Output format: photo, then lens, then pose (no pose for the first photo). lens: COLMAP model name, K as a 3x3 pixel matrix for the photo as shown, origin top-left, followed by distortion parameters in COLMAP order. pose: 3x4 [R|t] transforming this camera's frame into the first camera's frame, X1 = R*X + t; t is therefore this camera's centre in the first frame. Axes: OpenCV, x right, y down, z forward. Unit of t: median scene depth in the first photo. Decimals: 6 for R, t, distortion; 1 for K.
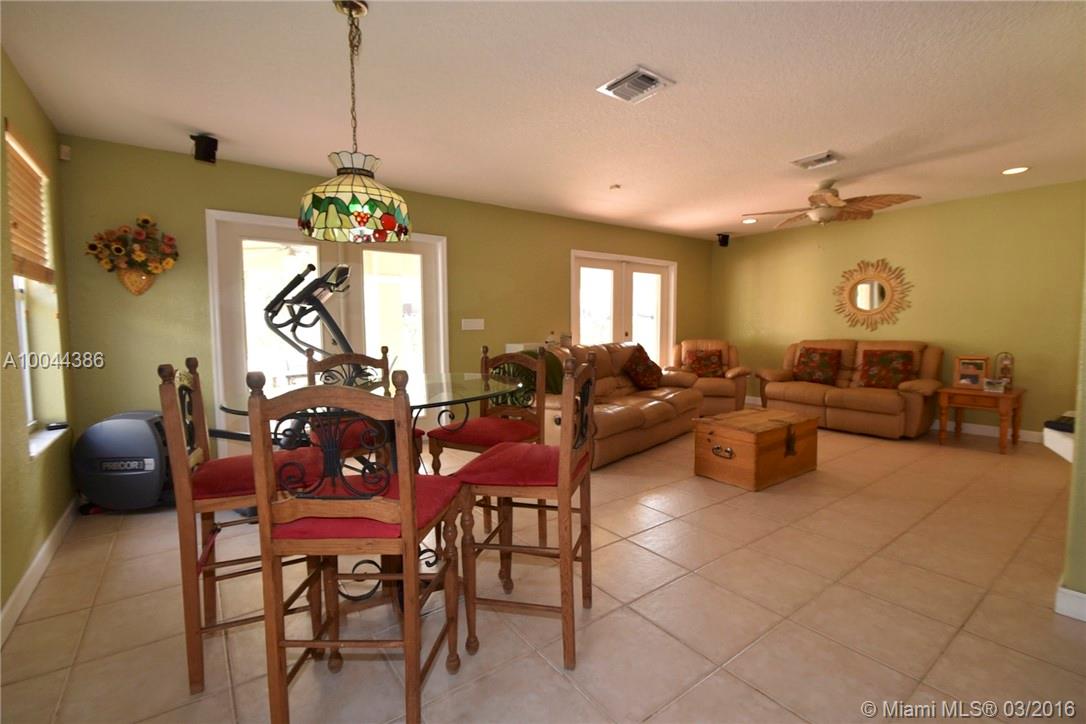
lens RADIAL K [[475.2, 0, 549.1], [0, 475.2, 365.3], [0, 0, 1]] dist [-0.000768, -0.005137]
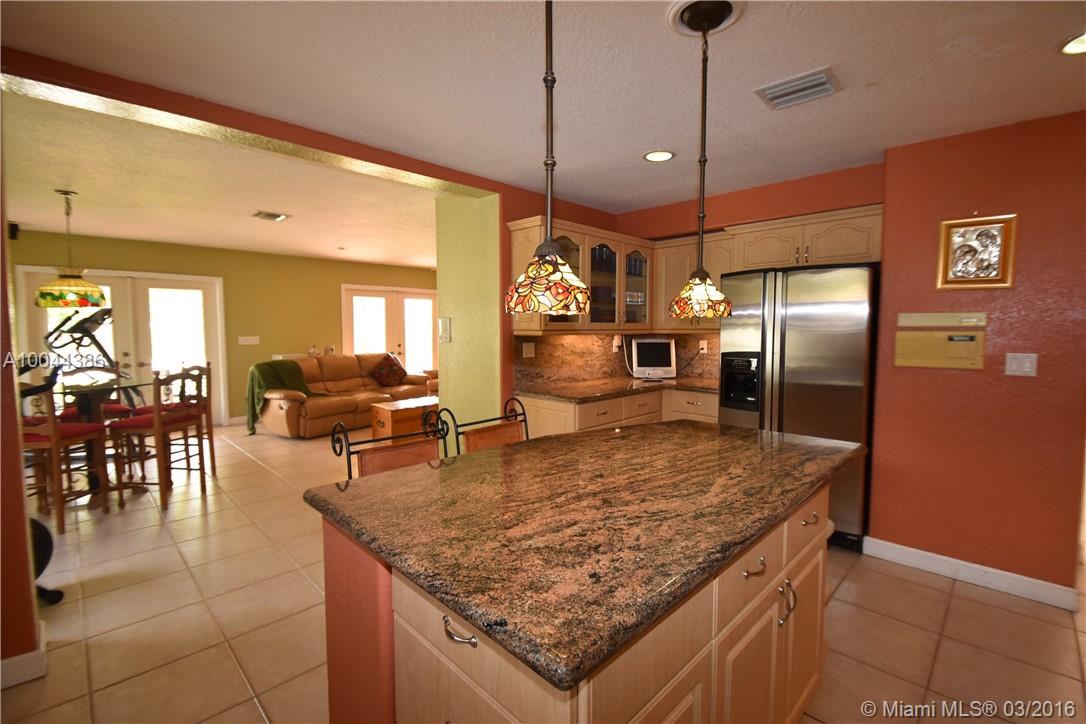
lens RADIAL K [[475.2, 0, 550.8], [0, 475.2, 361.4], [0, 0, 1]] dist [-0.000768, -0.005137]
pose [[0.987611, -0.007979, 0.156720, 0.482760], [0.009857, 0.999889, -0.011213, -0.002719], [-0.156614, 0.012619, 0.987579, -0.479297]]
